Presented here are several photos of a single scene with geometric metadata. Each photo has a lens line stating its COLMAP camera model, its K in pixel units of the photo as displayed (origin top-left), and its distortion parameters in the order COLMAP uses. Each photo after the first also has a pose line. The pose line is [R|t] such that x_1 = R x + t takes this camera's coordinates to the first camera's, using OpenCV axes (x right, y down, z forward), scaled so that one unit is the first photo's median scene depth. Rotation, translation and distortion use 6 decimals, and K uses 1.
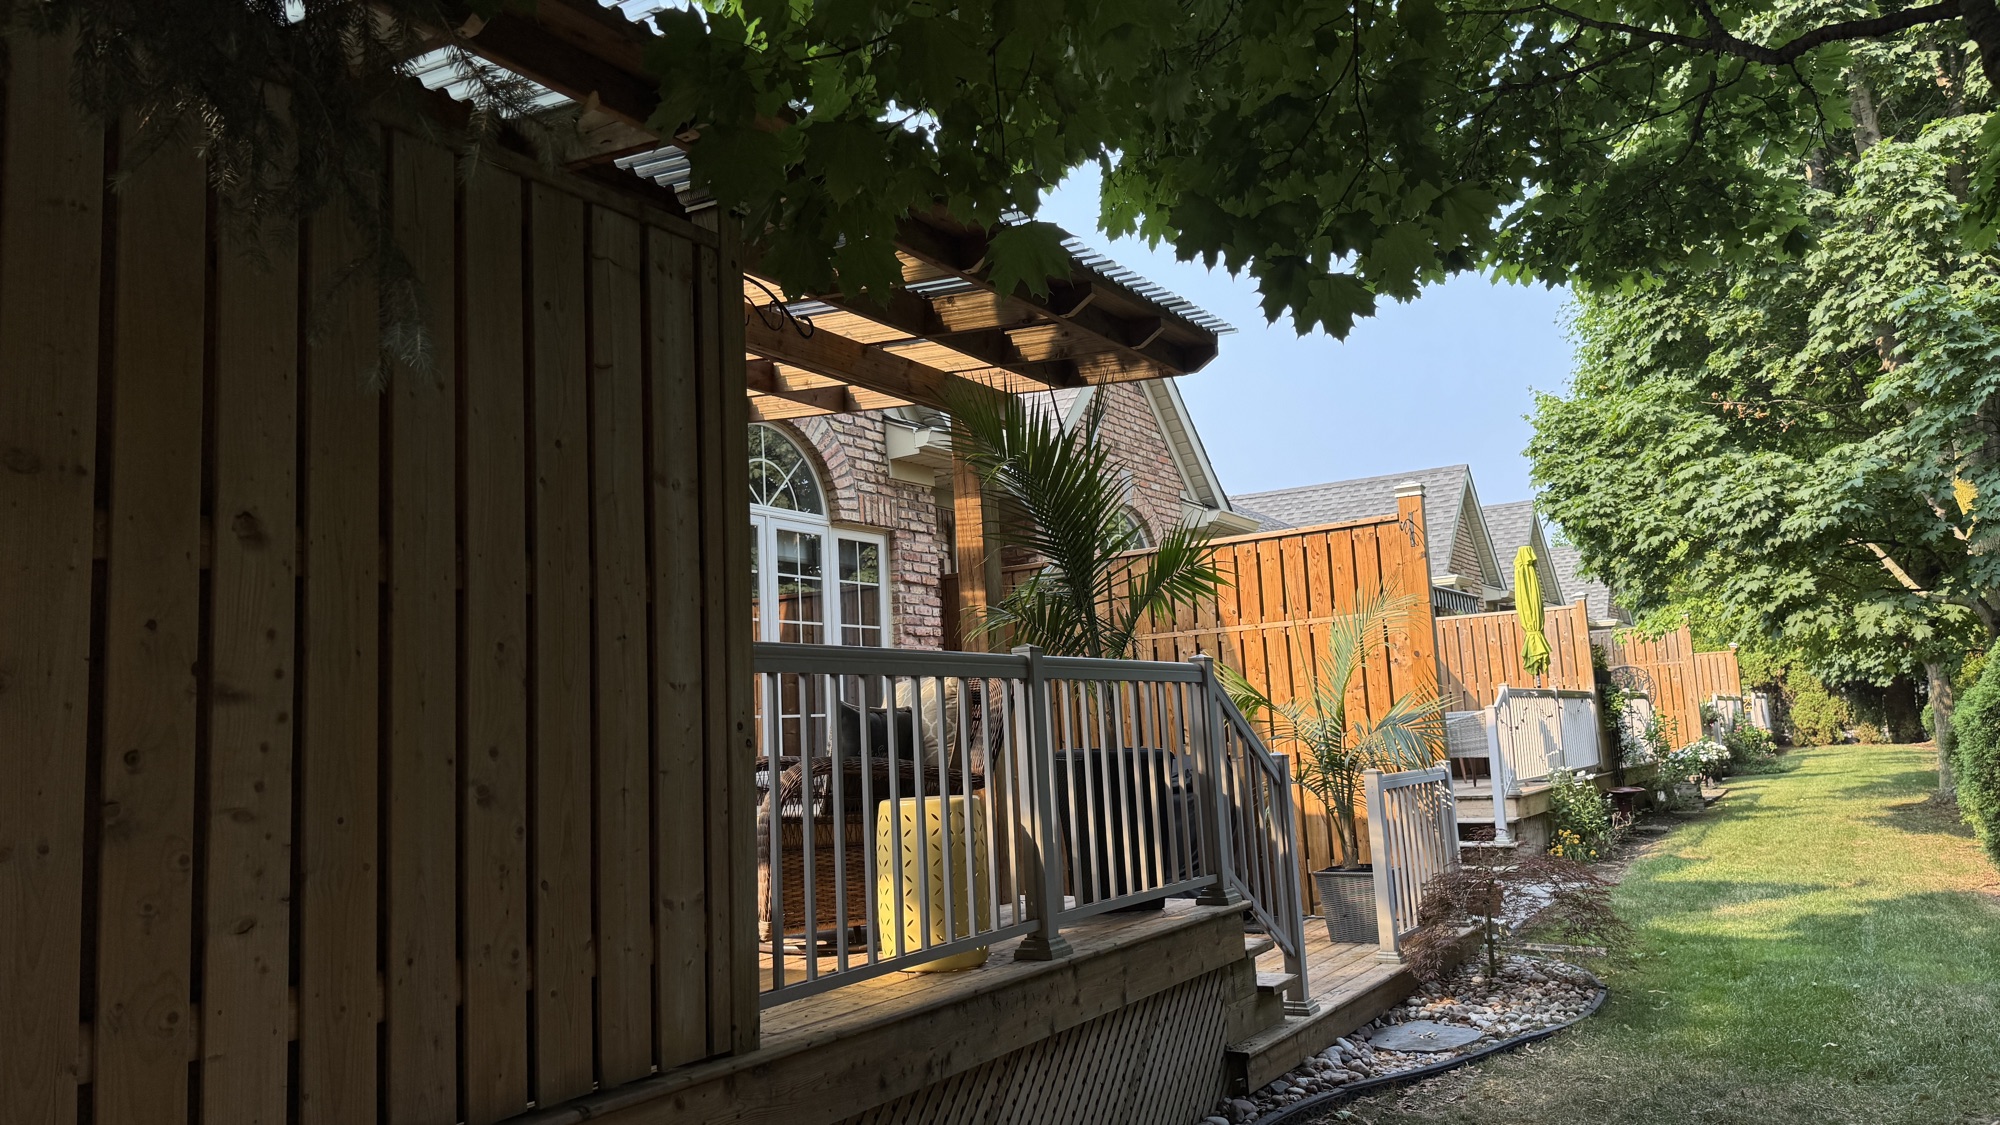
lens RADIAL K [[1464.8, 0, 1000.0], [0, 1464.8, 562.5], [0, 0, 1]] dist [0.006497, 0.003541]
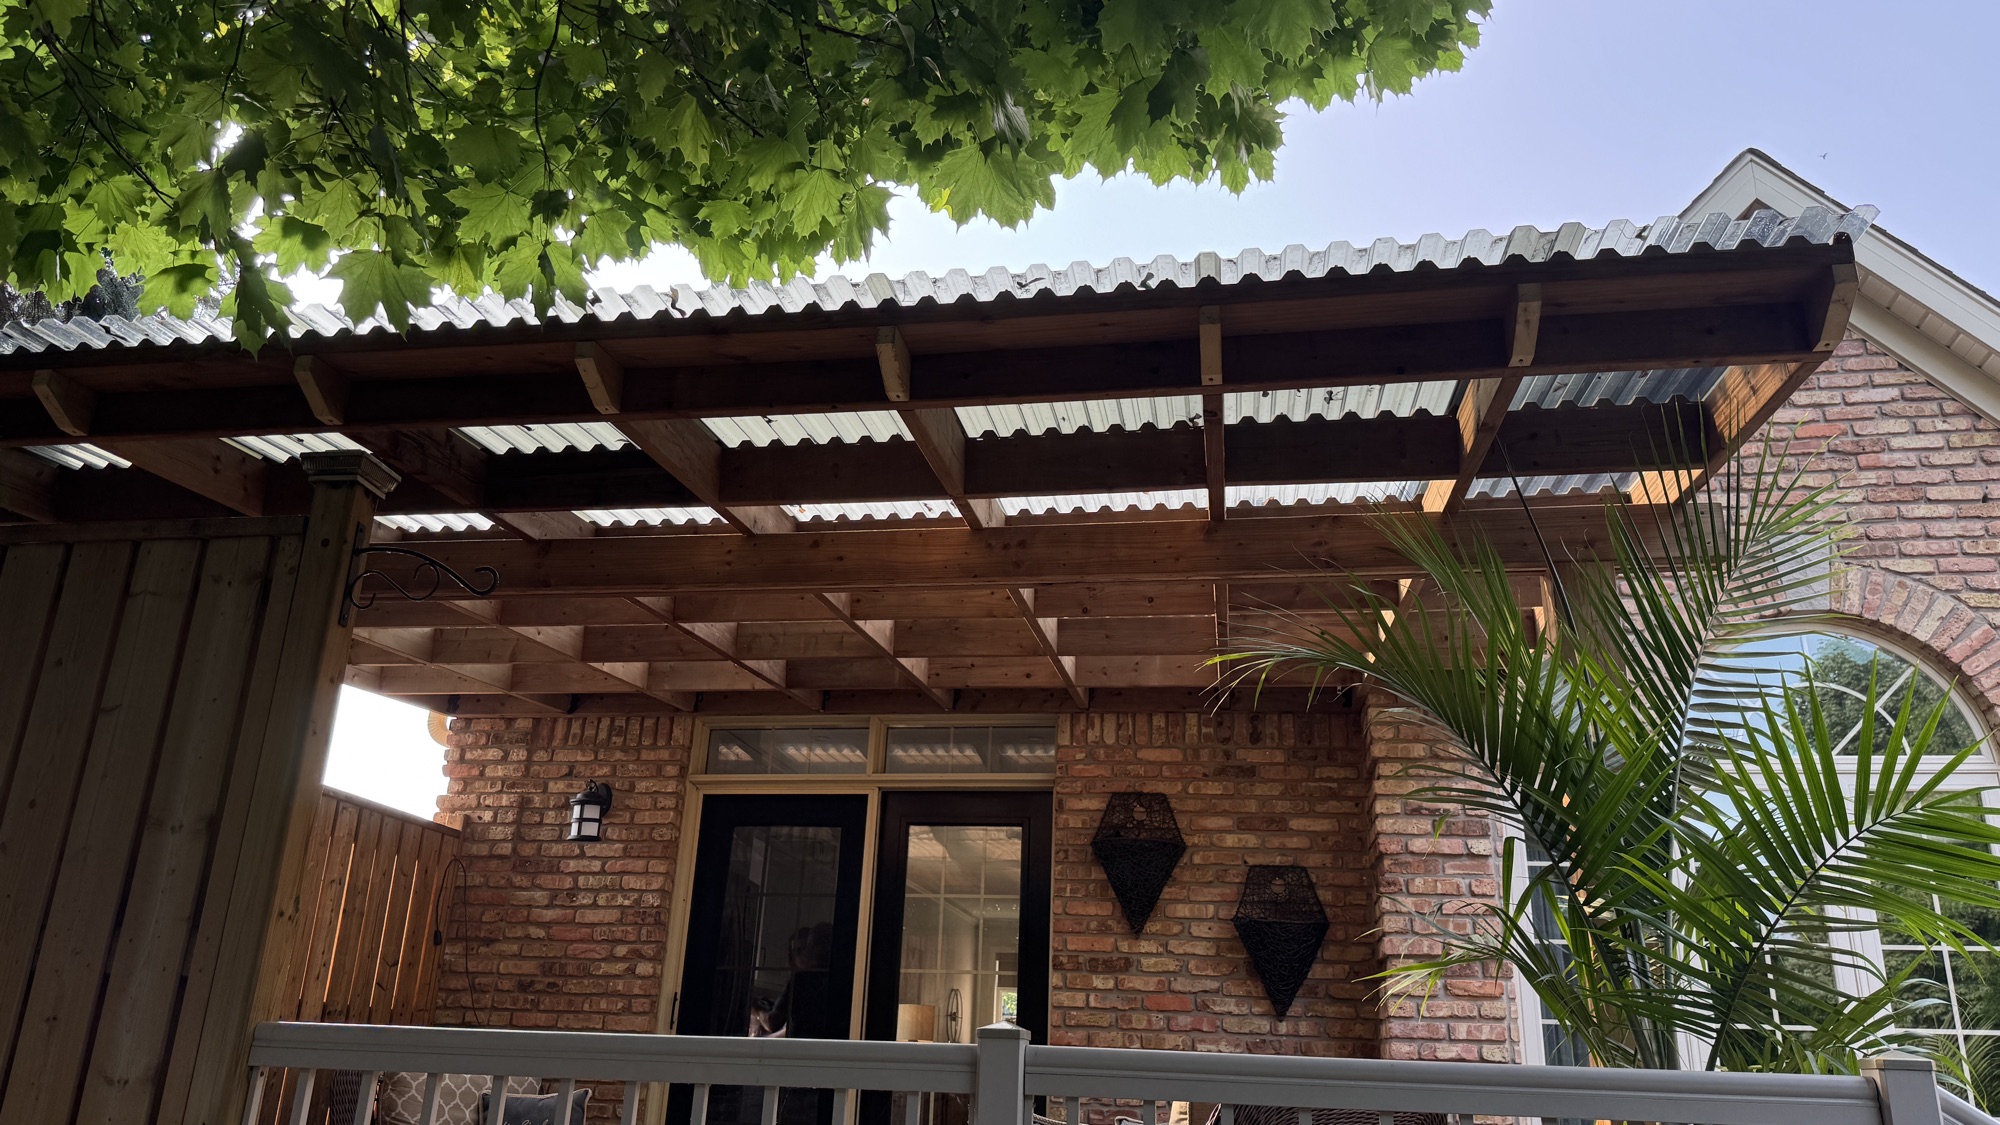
lens RADIAL K [[1464.8, 0, 1000.0], [0, 1464.8, 562.5], [0, 0, 1]] dist [0.006497, 0.003541]
pose [[0.339691, -0.262167, -0.903260, 0.750979], [0.061653, 0.964507, -0.256757, 0.046667], [0.938514, 0.031530, 0.343798, 1.167984]]
